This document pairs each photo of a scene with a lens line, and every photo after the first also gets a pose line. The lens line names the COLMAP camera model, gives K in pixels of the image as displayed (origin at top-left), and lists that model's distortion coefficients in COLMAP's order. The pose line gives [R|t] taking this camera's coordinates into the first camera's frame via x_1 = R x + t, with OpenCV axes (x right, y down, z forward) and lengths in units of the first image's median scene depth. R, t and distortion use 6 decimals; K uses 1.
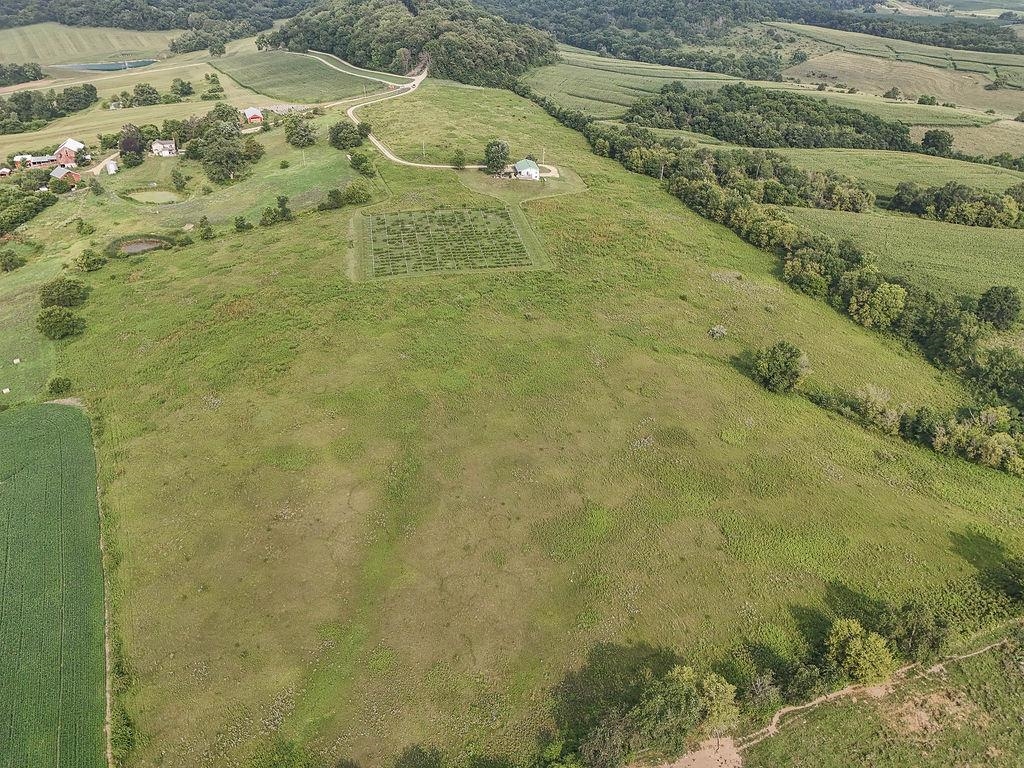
lens RADIAL K [[748.6, 0, 510.8], [0, 748.6, 382.4], [0, 0, 1]] dist [0.054988, -0.030928]
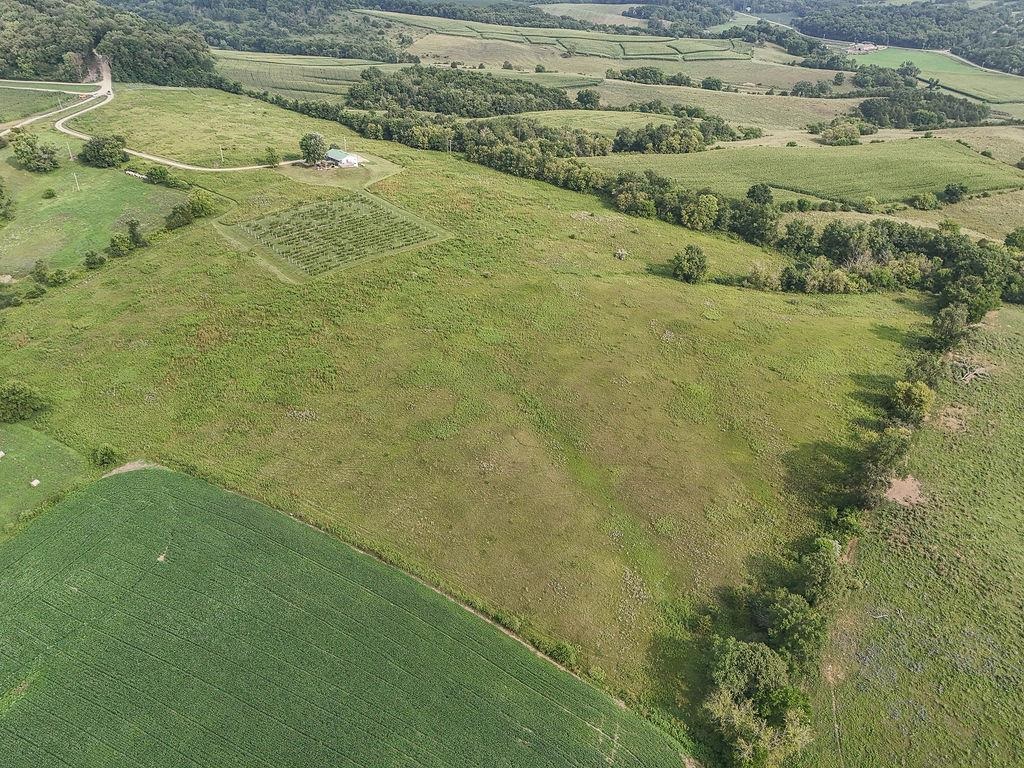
lens RADIAL K [[748.6, 0, 512.8], [0, 748.6, 384.6], [0, 0, 1]] dist [0.054988, -0.030928]
pose [[0.833730, -0.282648, 0.474346, -0.406387], [0.276300, 0.957323, 0.084802, -0.012462], [-0.478072, 0.060359, 0.876244, 0.010017]]
